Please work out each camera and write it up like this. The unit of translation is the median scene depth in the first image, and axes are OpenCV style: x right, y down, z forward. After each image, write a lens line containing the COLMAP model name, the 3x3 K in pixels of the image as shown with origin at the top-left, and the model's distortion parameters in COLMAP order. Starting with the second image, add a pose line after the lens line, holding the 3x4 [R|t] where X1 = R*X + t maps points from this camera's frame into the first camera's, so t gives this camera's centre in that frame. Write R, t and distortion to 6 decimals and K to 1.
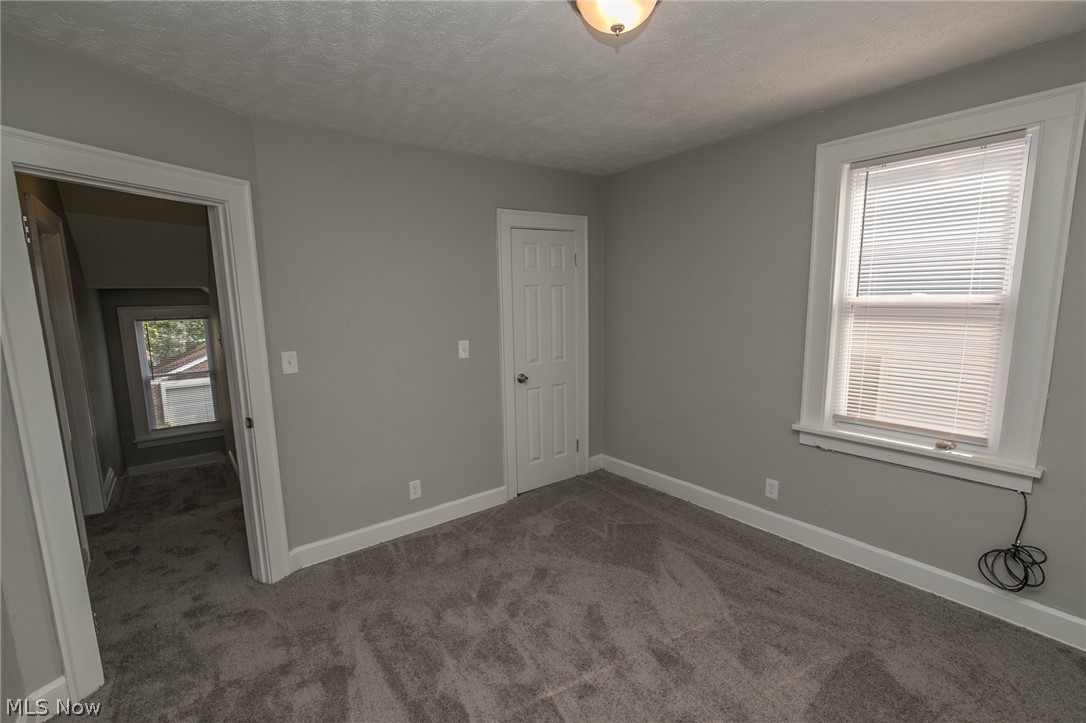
lens RADIAL K [[490.9, 0, 544.5], [0, 490.9, 373.1], [0, 0, 1]] dist [-0.019123, 0.005132]
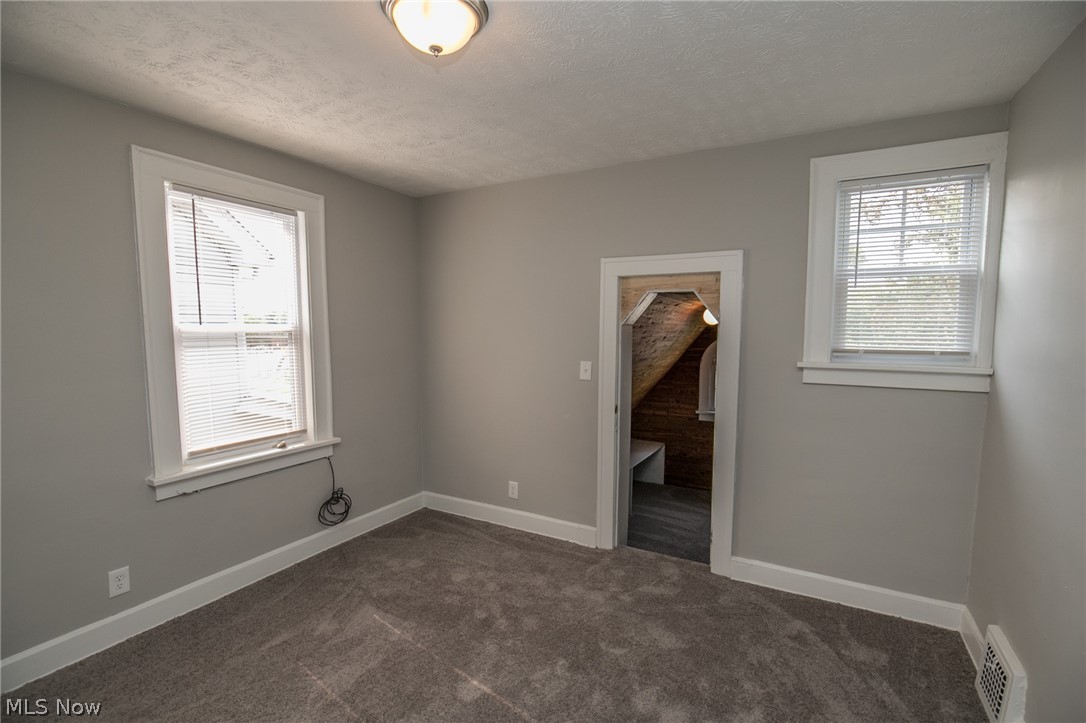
lens RADIAL K [[490.9, 0, 544.5], [0, 490.9, 373.1], [0, 0, 1]] dist [-0.019123, 0.005132]
pose [[-0.385733, -0.071822, 0.919811, -0.591662], [0.145458, 0.979763, 0.137503, -0.108382], [-0.911072, 0.186833, -0.367480, 0.848035]]
